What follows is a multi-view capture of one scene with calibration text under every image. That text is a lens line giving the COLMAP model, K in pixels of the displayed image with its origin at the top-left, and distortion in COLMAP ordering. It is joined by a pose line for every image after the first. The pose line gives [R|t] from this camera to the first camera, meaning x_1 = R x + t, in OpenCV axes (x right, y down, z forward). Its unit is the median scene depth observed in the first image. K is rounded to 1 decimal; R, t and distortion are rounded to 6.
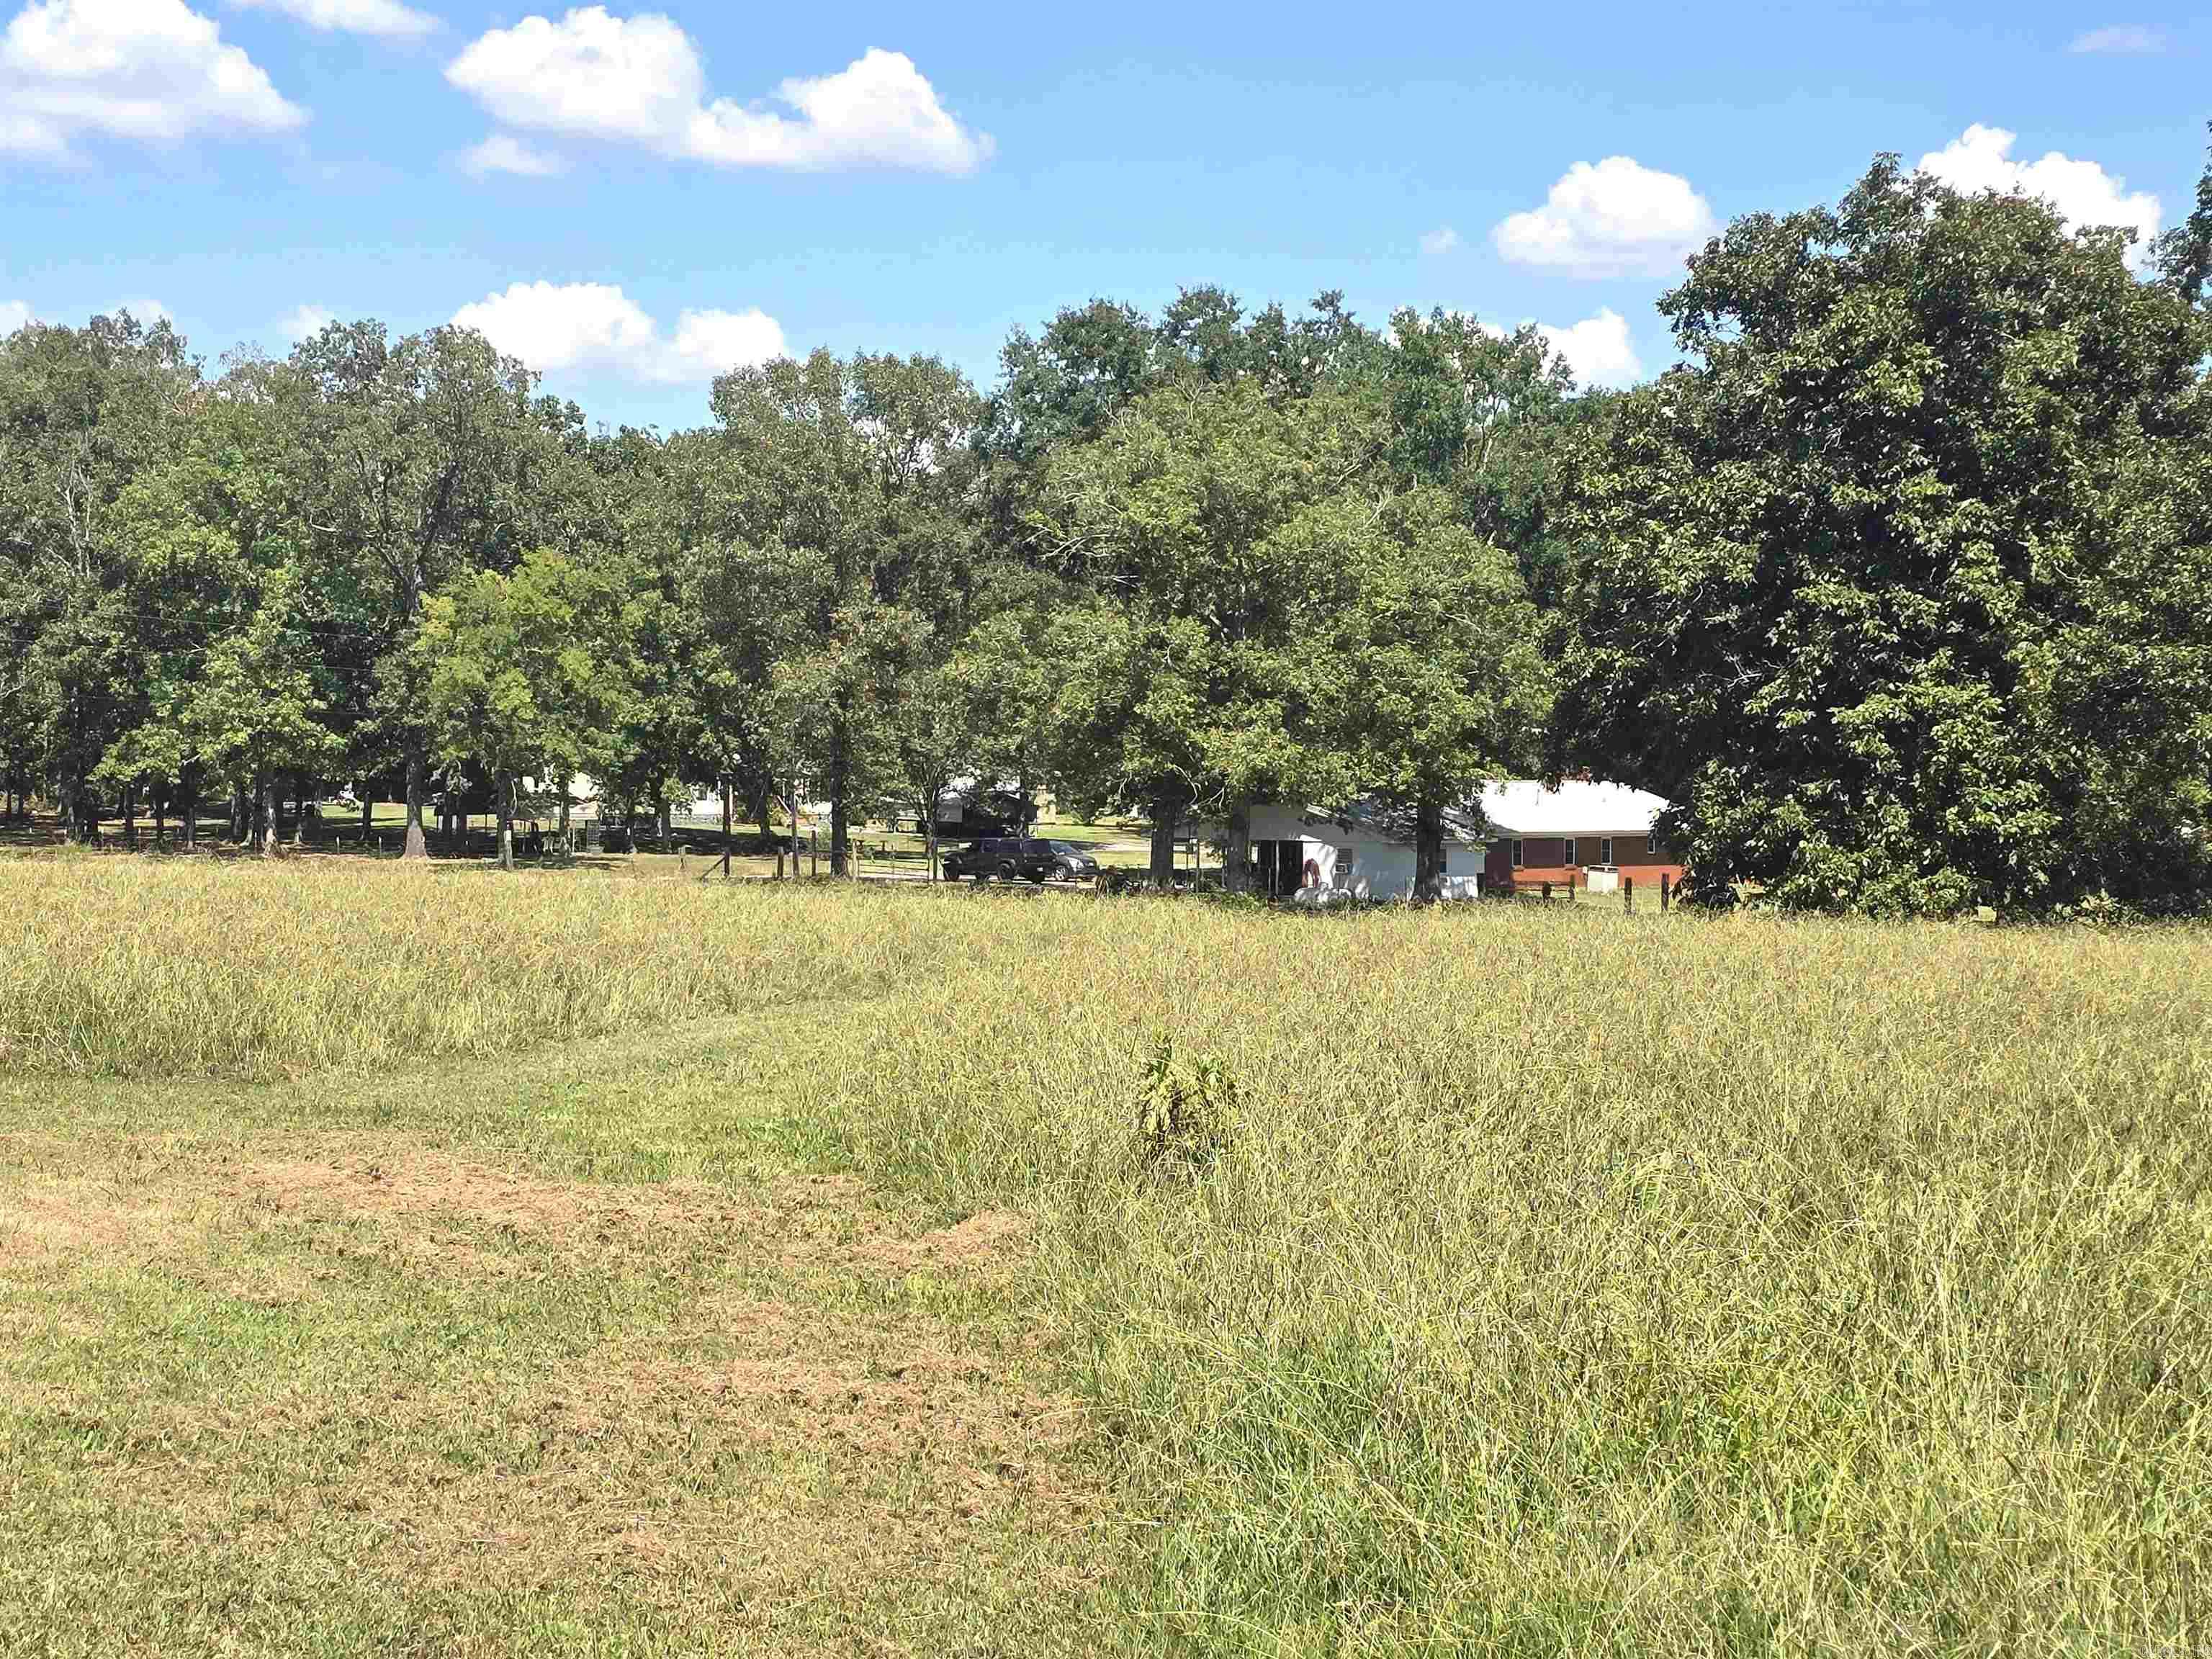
lens RADIAL K [[1473.9, 0, 1088.3], [0, 1473.9, 835.1], [0, 0, 1]] dist [-0.000002, -0.036508]
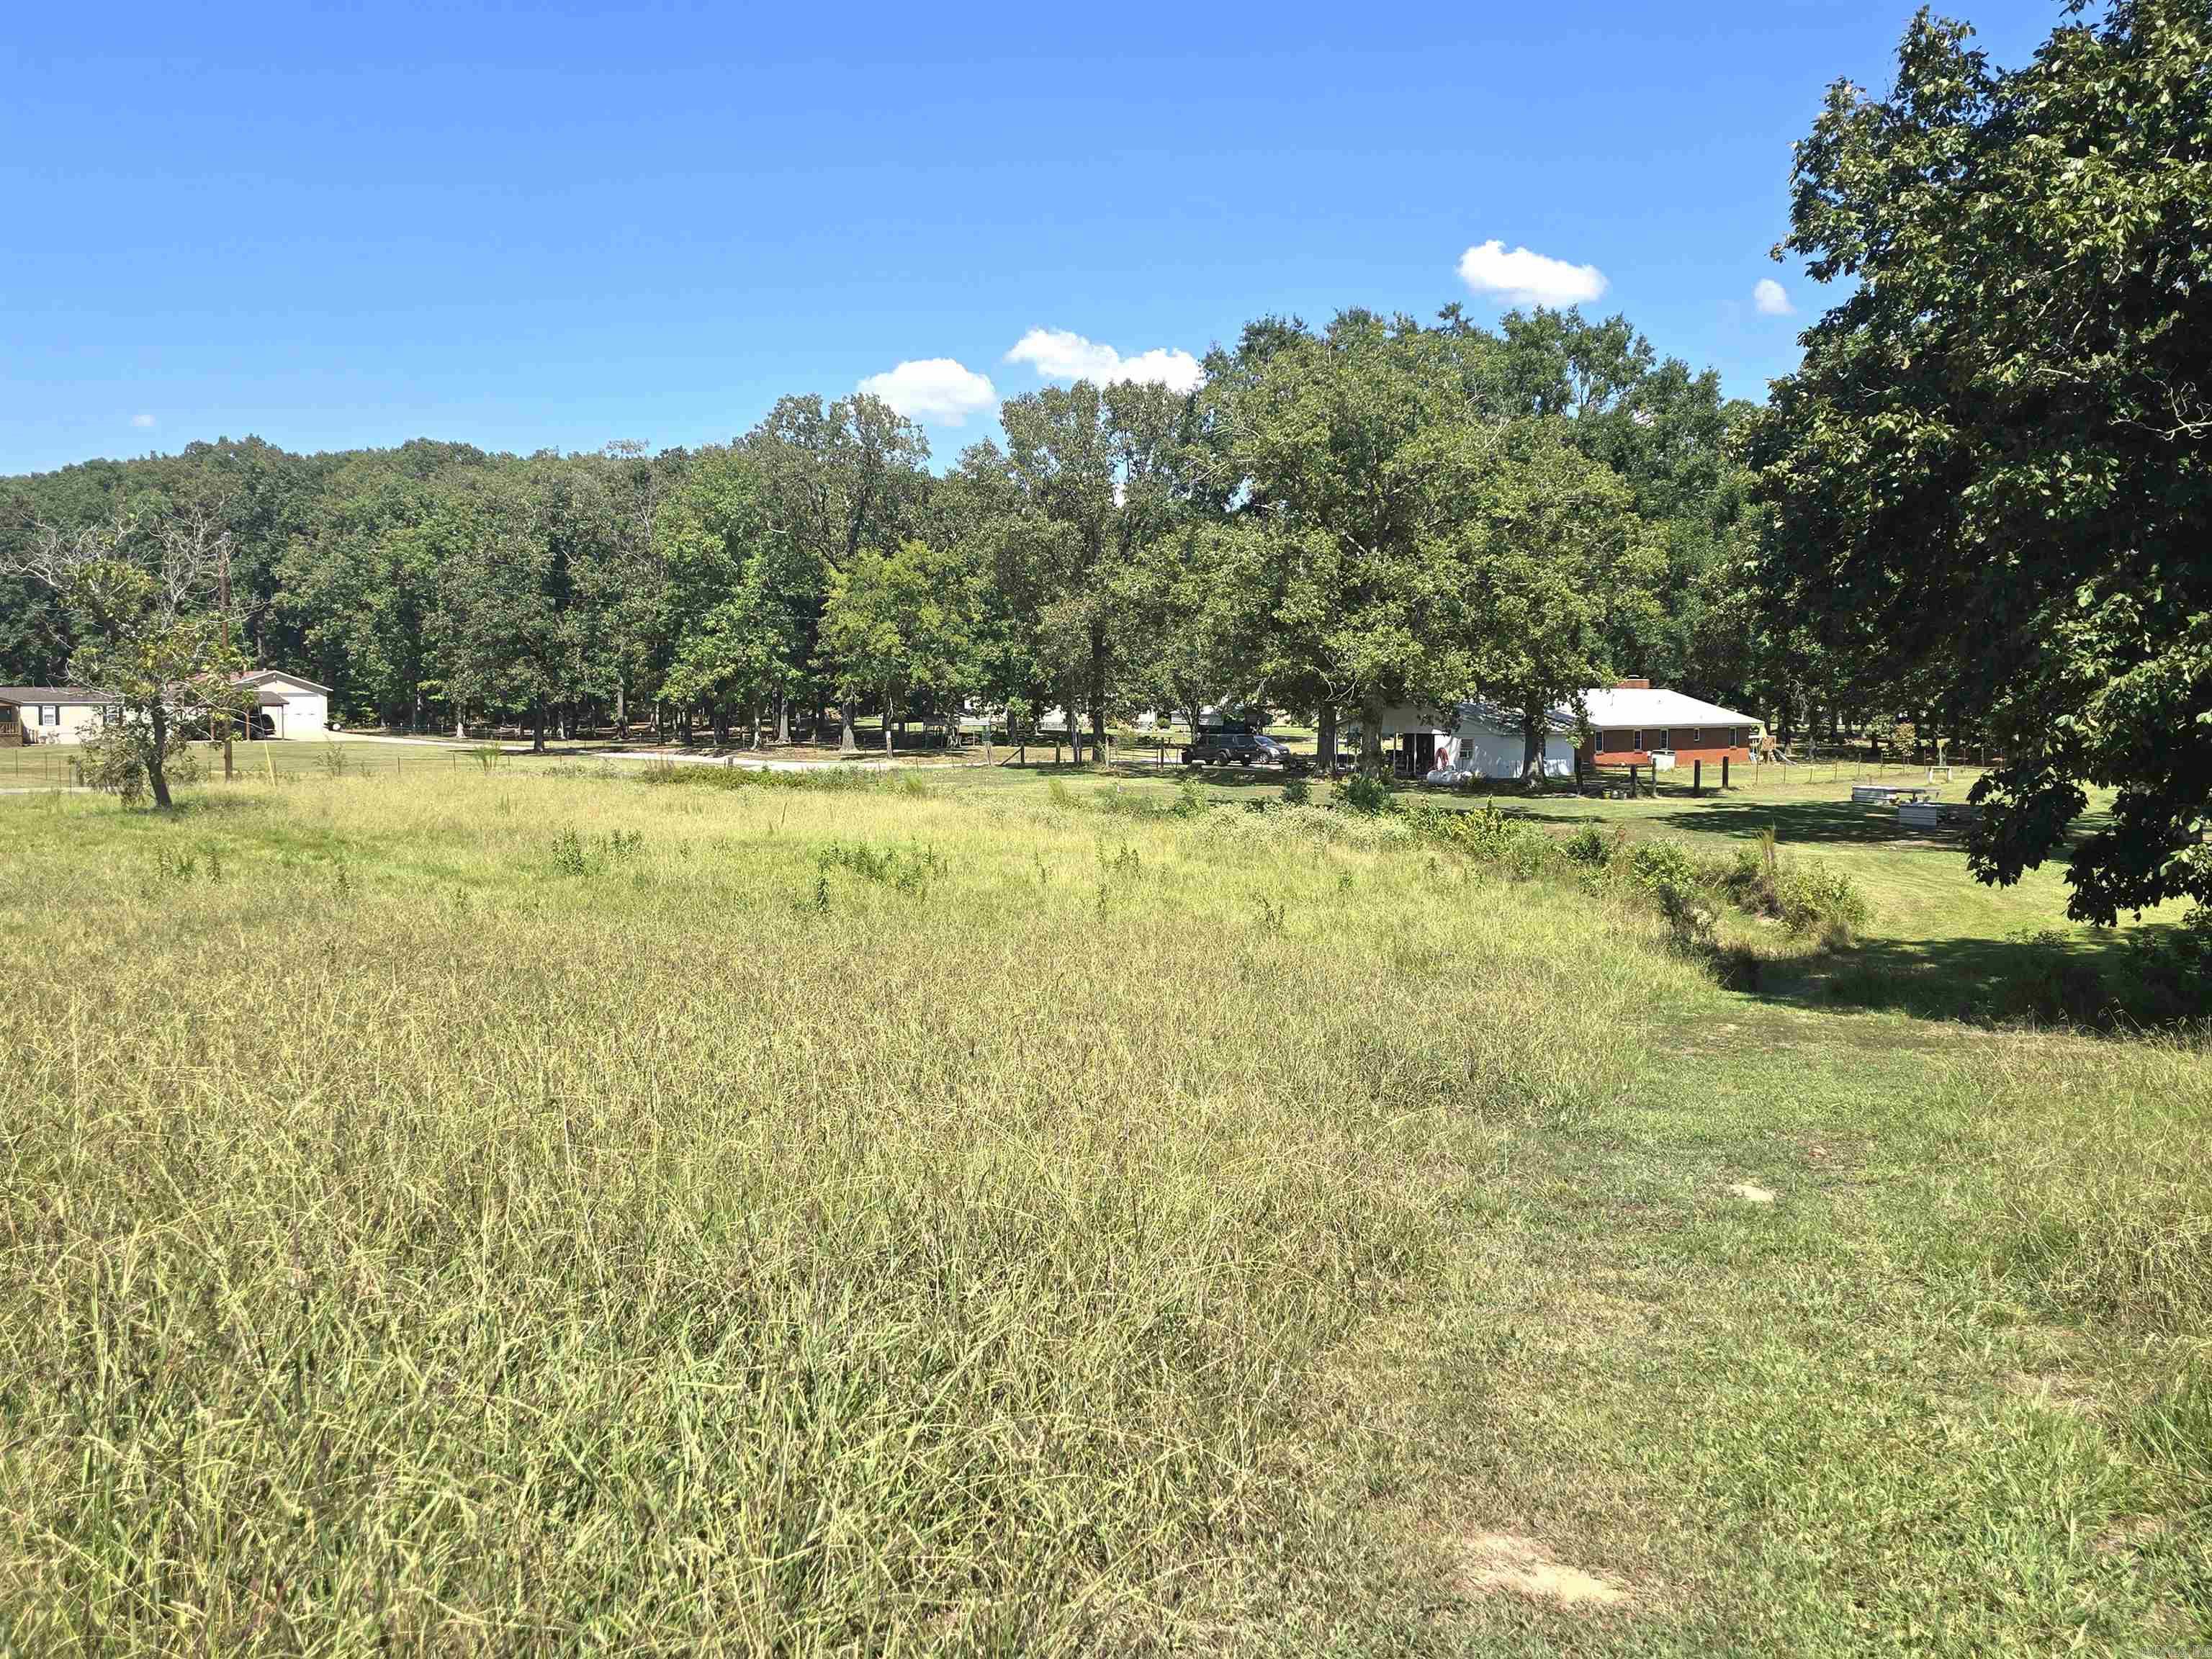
lens RADIAL K [[1504.5, 0, 1112.7], [0, 1504.5, 752.4], [0, 0, 1]] dist [-0.001209, -0.000702]
pose [[0.998287, -0.005590, -0.058236, -0.054099], [0.006534, 0.999850, 0.016034, -0.002944], [0.058138, -0.016387, 0.998174, -0.312251]]
